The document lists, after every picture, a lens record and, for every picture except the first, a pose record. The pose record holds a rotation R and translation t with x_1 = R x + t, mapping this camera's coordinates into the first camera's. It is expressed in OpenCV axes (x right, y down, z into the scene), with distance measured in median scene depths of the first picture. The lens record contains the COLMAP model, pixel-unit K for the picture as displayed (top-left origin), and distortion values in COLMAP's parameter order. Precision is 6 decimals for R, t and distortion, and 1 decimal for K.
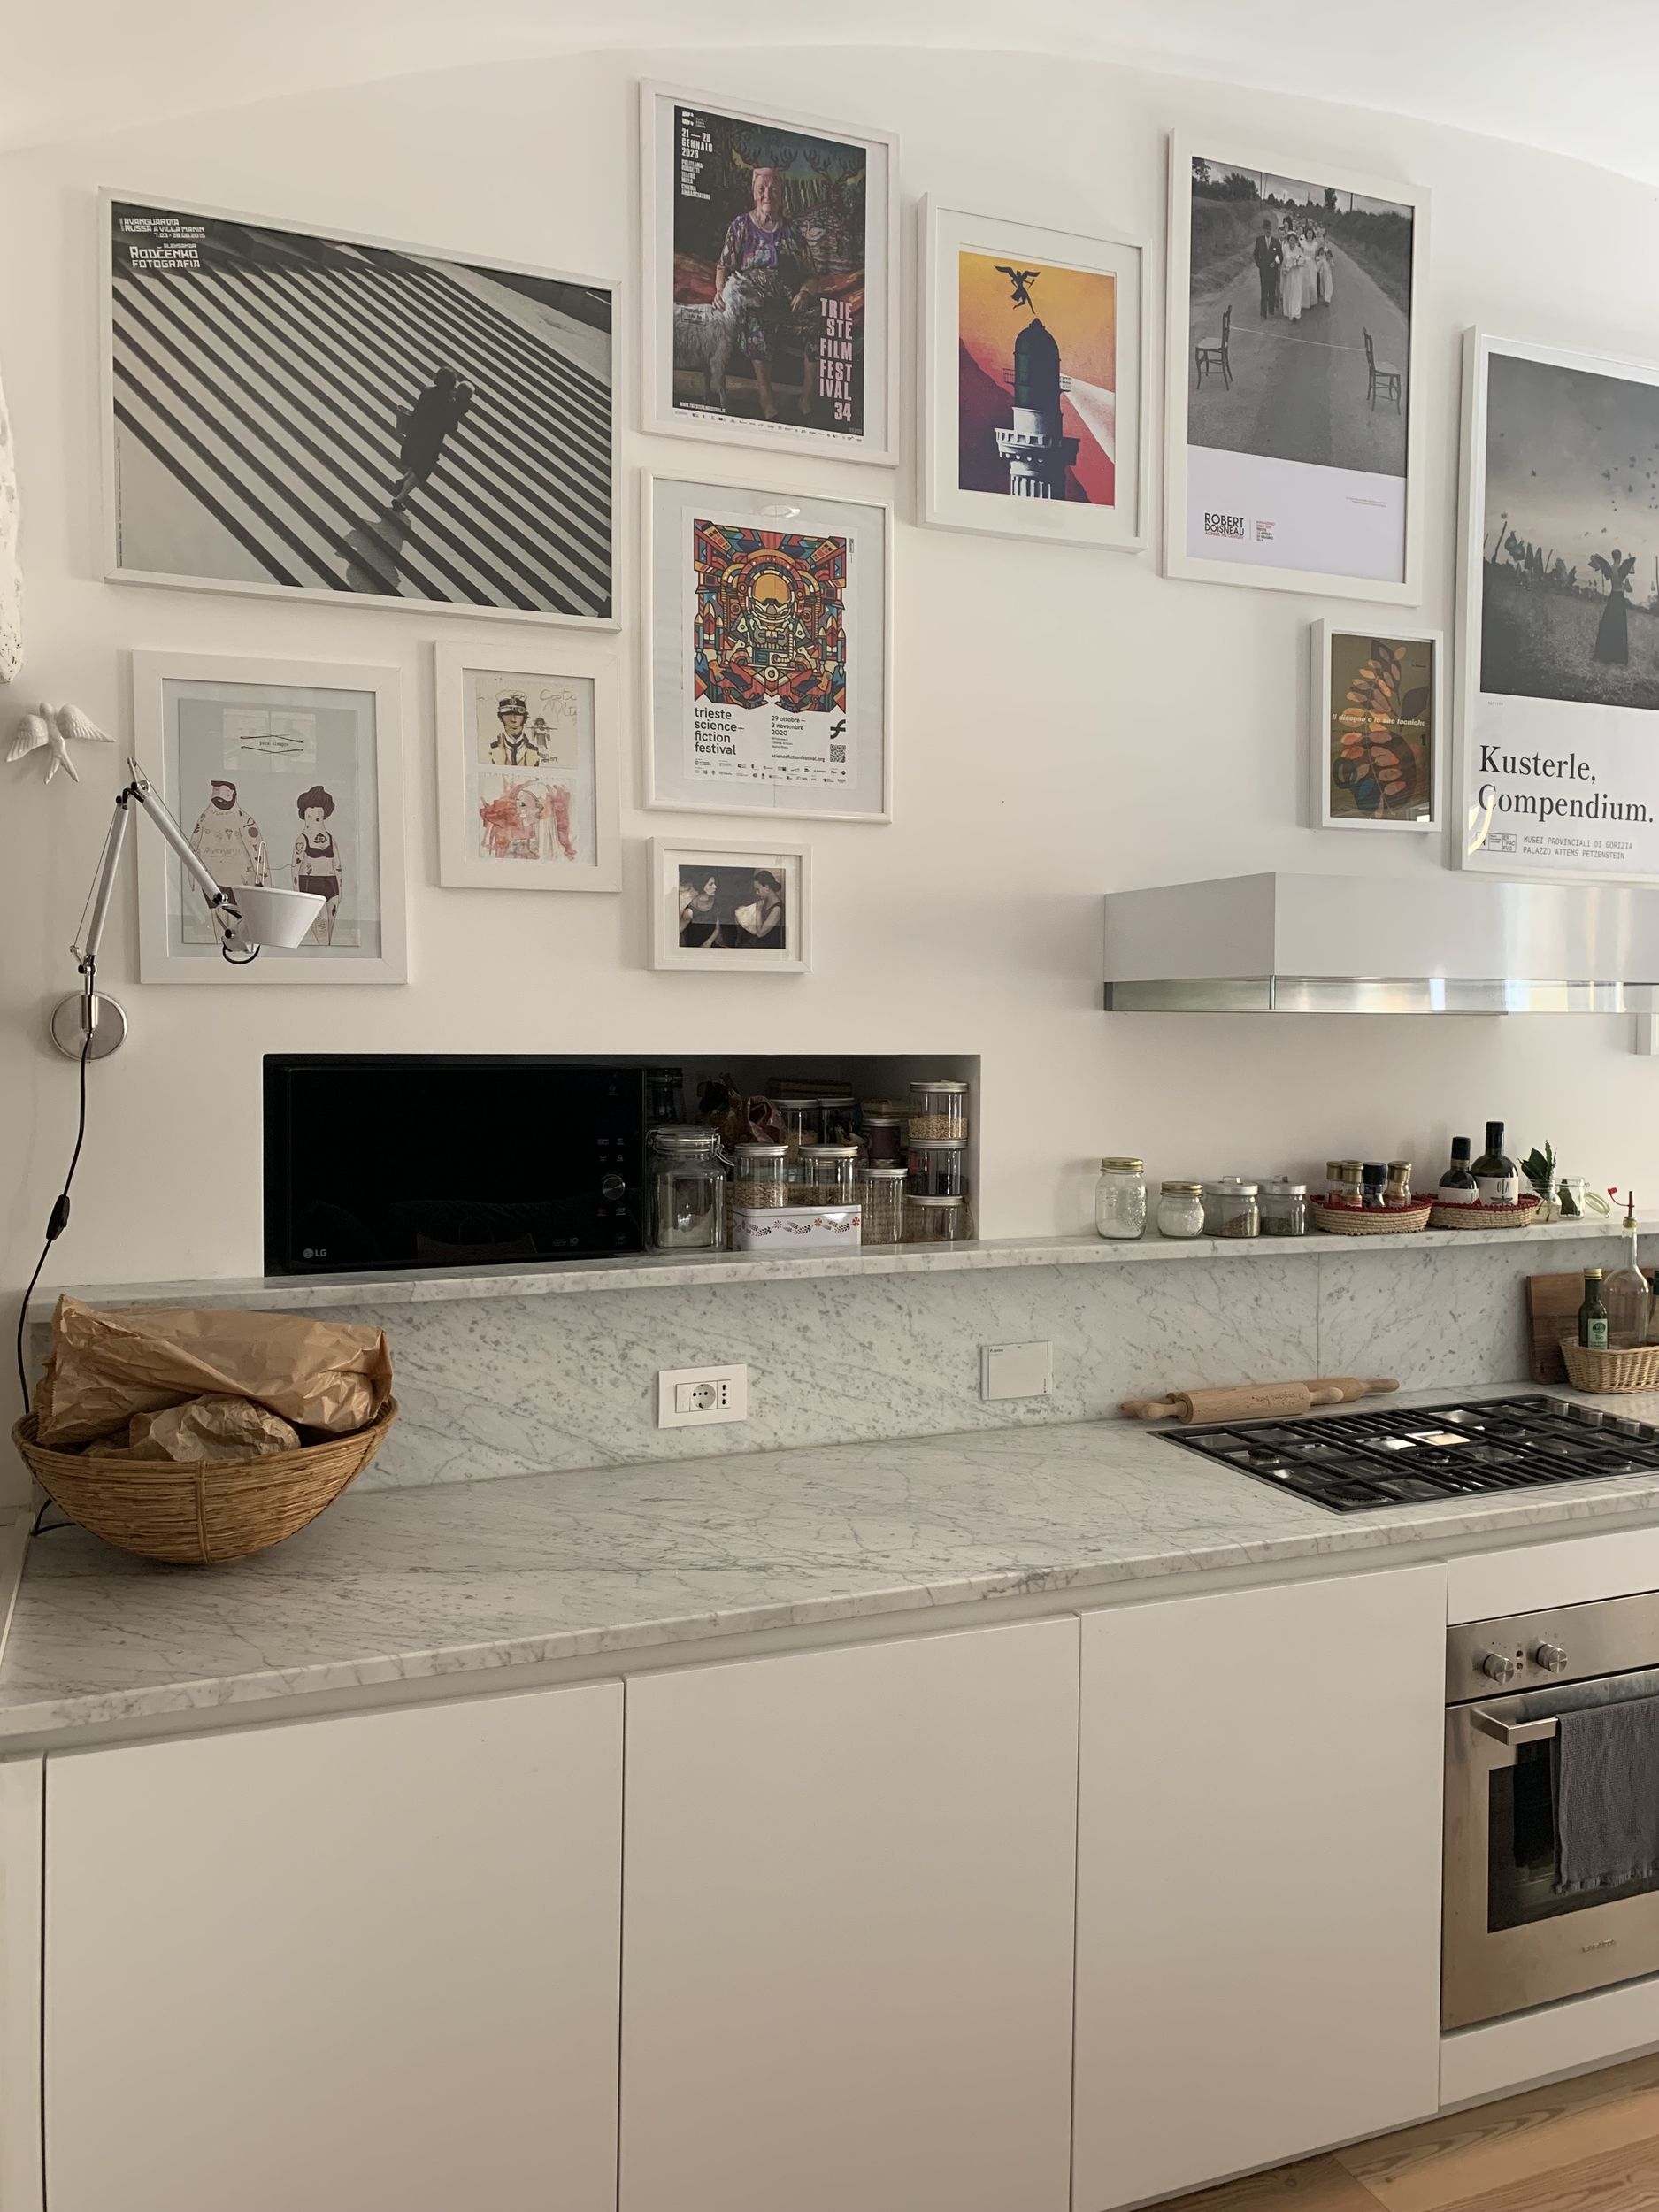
lens RADIAL K [[1688.2, 0, 830.4], [0, 1688.2, 1092.2], [0, 0, 1]] dist [0.033565, -0.046042]
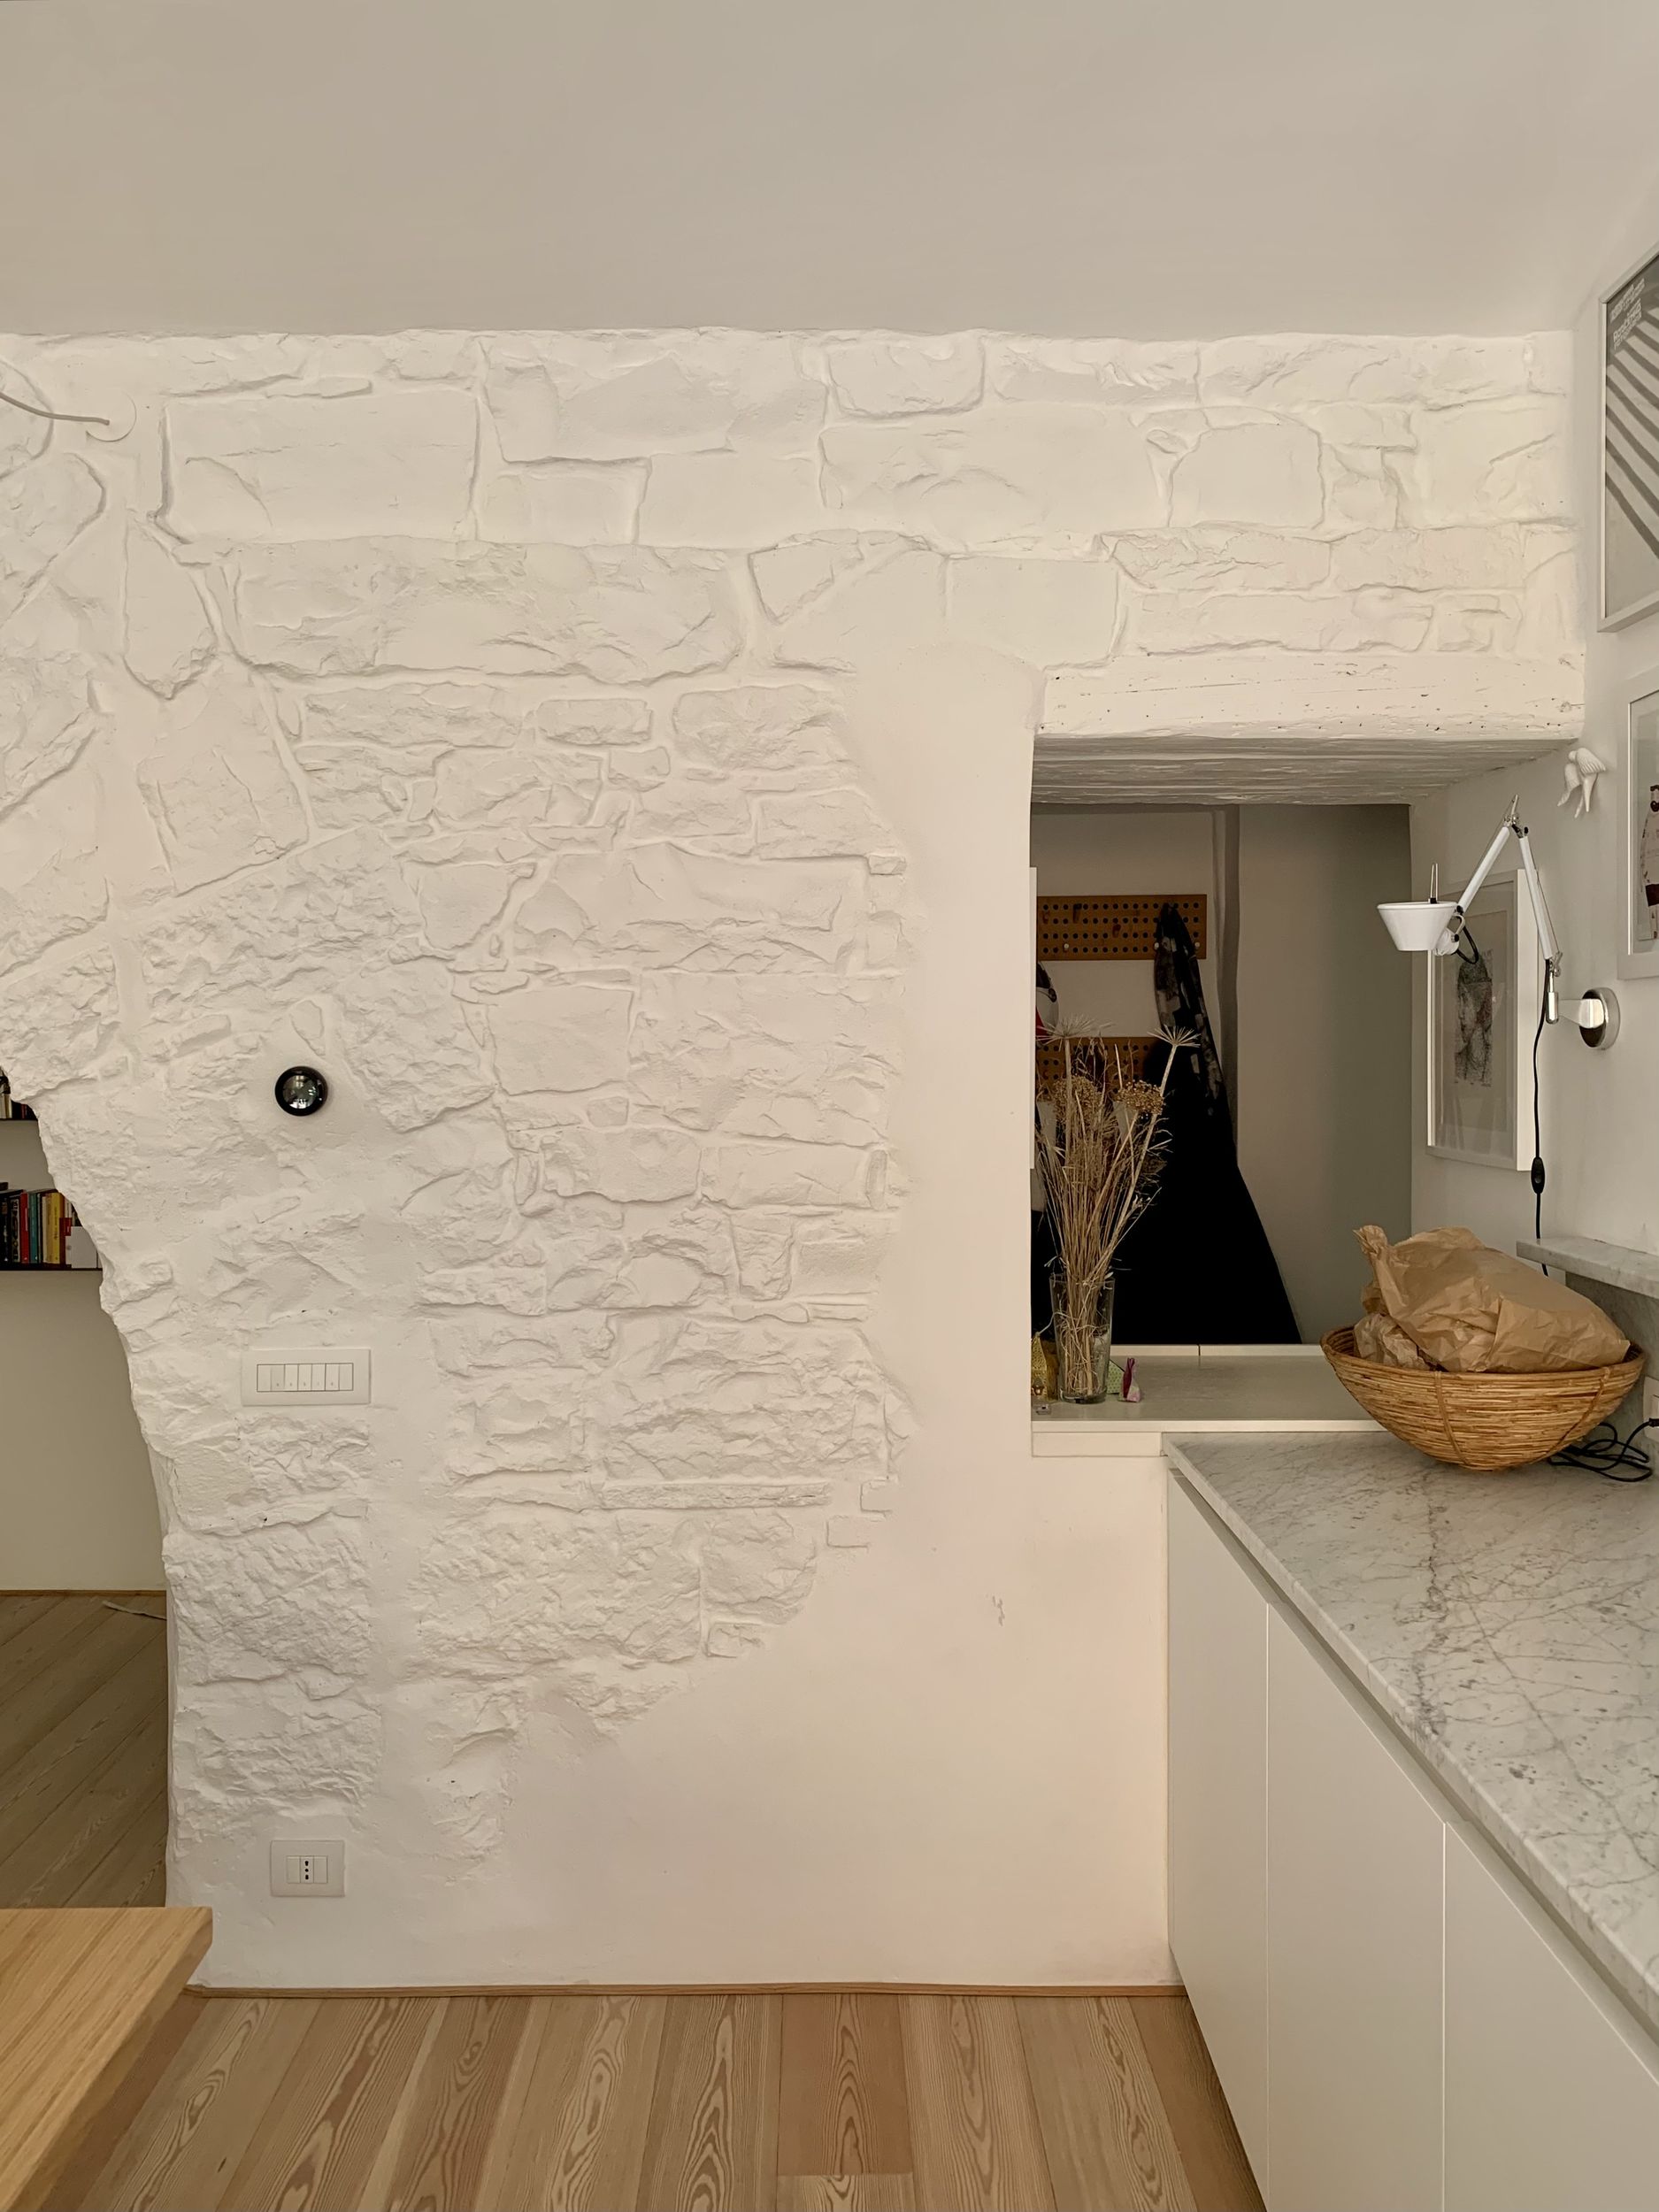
lens RADIAL K [[1688.2, 0, 830.0], [0, 1688.2, 1094.4], [0, 0, 1]] dist [0.033565, -0.046042]
pose [[-0.373011, 0.024180, -0.927512, 0.839293], [-0.033469, 0.998659, 0.039495, -0.015093], [0.927223, 0.045775, -0.371701, 0.945365]]
